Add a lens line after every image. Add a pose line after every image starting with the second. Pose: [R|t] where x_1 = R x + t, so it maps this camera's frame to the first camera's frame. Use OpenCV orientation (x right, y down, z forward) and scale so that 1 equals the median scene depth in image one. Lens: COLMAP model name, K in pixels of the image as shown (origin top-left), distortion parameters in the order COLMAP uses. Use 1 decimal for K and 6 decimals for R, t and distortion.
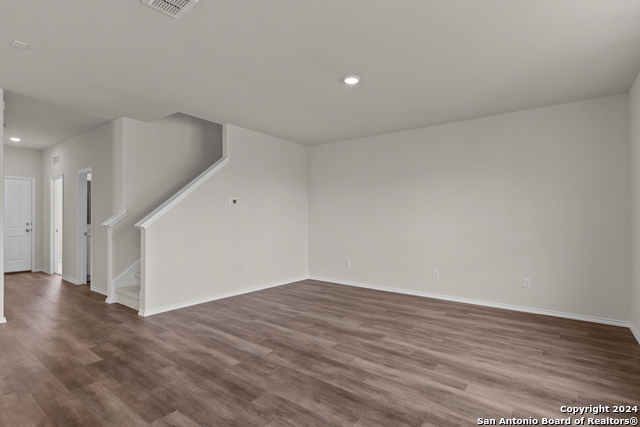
lens RADIAL K [[320.6, 0, 320.5], [0, 320.6, 215.4], [0, 0, 1]] dist [0.002432, -0.003226]
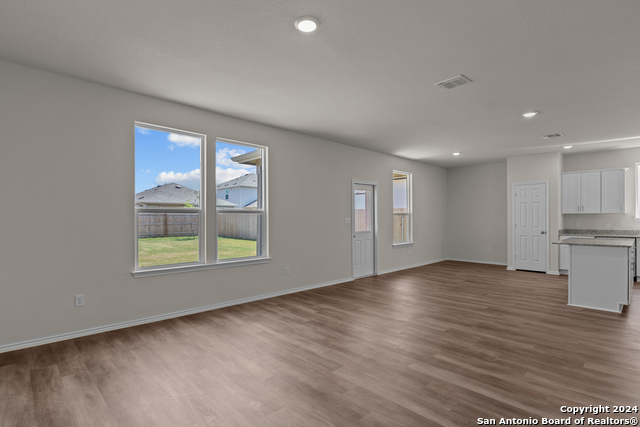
lens RADIAL K [[320.6, 0, 321.4], [0, 320.6, 217.6], [0, 0, 1]] dist [0.002432, -0.003226]
pose [[-0.988273, -0.005378, 0.152604, -0.039600], [-0.006960, 0.999927, -0.009835, 0.014580], [-0.152540, -0.010782, -0.988239, 1.777257]]
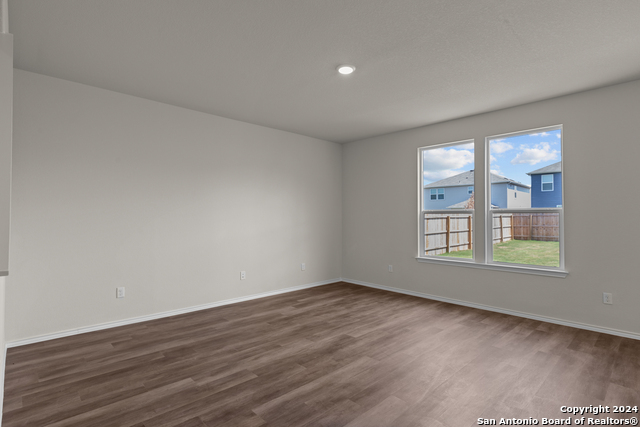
lens RADIAL K [[320.6, 0, 316.7], [0, 320.6, 212.2], [0, 0, 1]] dist [0.002432, -0.003226]
pose [[0.165369, 0.010203, 0.986179, -0.852440], [-0.010177, 0.999911, -0.008638, -0.000874], [-0.986179, -0.008607, 0.165458, 0.972433]]
